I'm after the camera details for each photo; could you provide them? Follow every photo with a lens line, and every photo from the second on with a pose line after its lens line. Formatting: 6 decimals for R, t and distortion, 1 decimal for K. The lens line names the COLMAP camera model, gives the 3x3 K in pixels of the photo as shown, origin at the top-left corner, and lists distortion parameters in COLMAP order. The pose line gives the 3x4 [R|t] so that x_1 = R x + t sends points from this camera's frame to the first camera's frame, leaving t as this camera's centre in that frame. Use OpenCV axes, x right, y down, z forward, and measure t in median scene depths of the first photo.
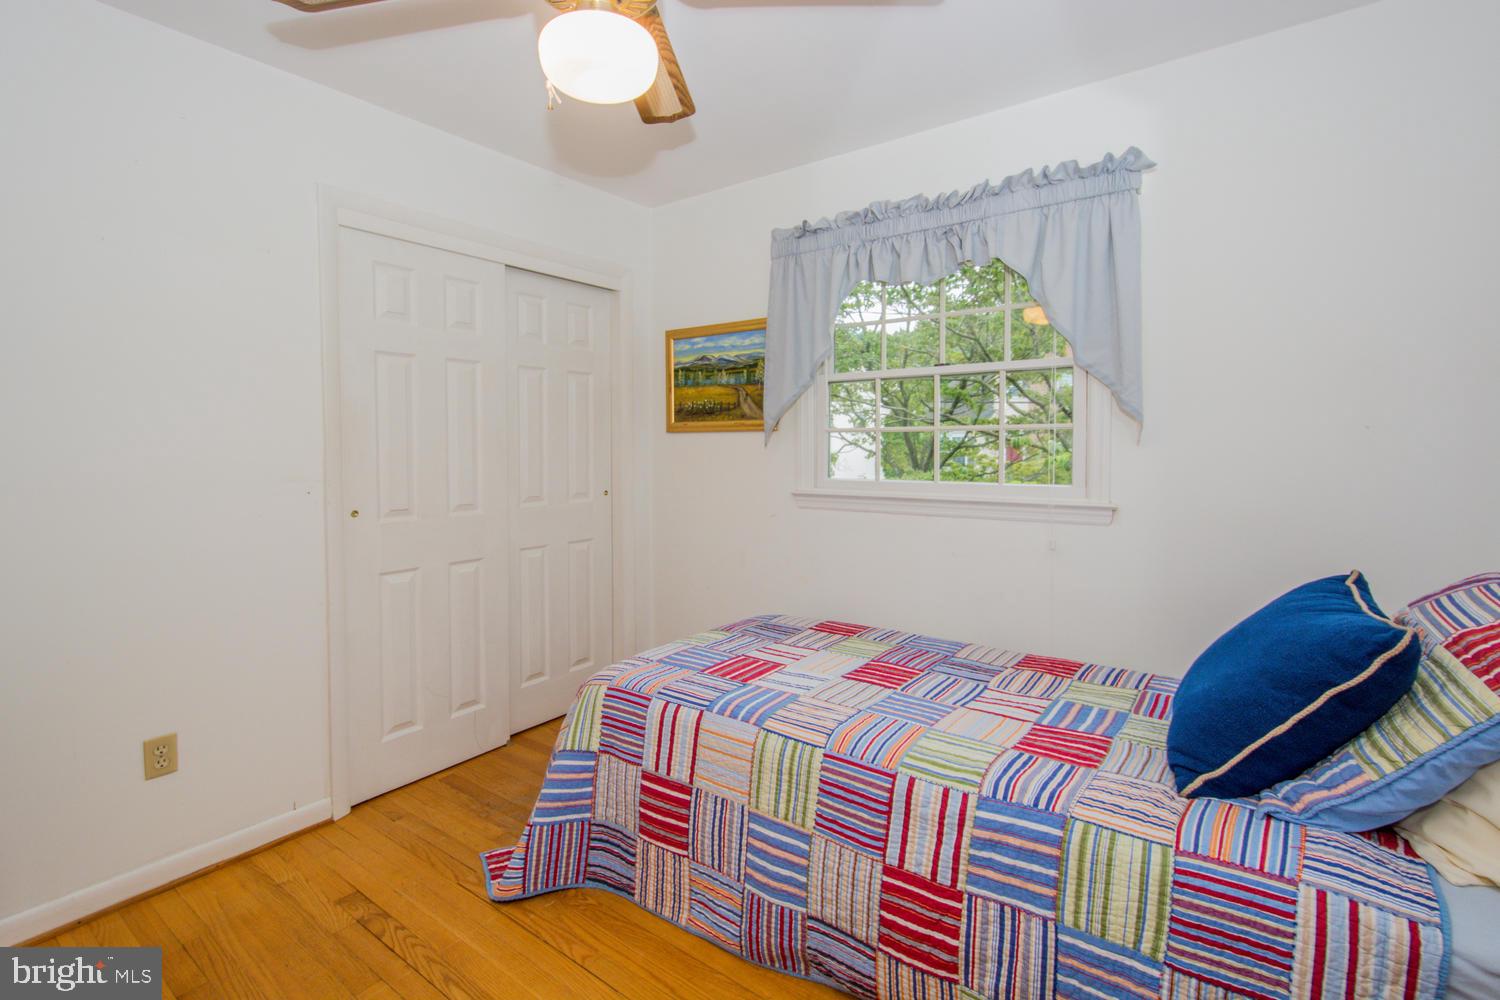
lens RADIAL K [[665.0, 0, 749.1], [0, 665.0, 456.0], [0, 0, 1]] dist [-0.000635, 0.000142]
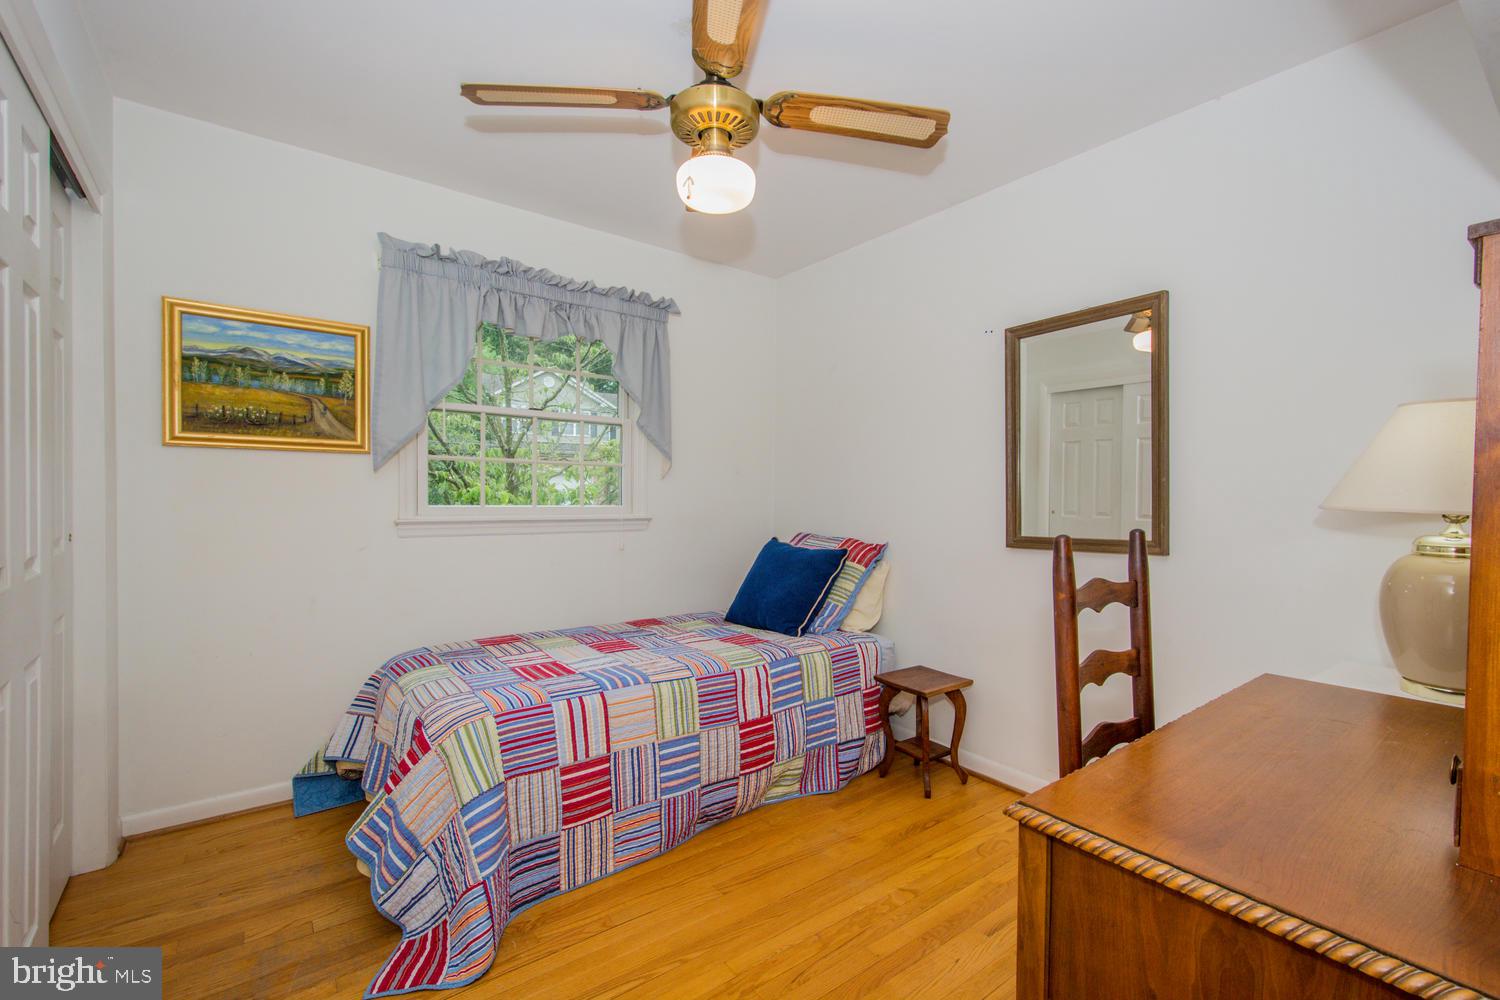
lens RADIAL K [[654.1, 0, 780.5], [0, 654.1, 492.6], [0, 0, 1]] dist [0.002867, 0.000288]
pose [[0.253453, 0.005717, 0.967331, -1.126854], [0.002148, 0.999977, -0.006472, 0.035804], [-0.967345, 0.003719, 0.253435, 0.397811]]
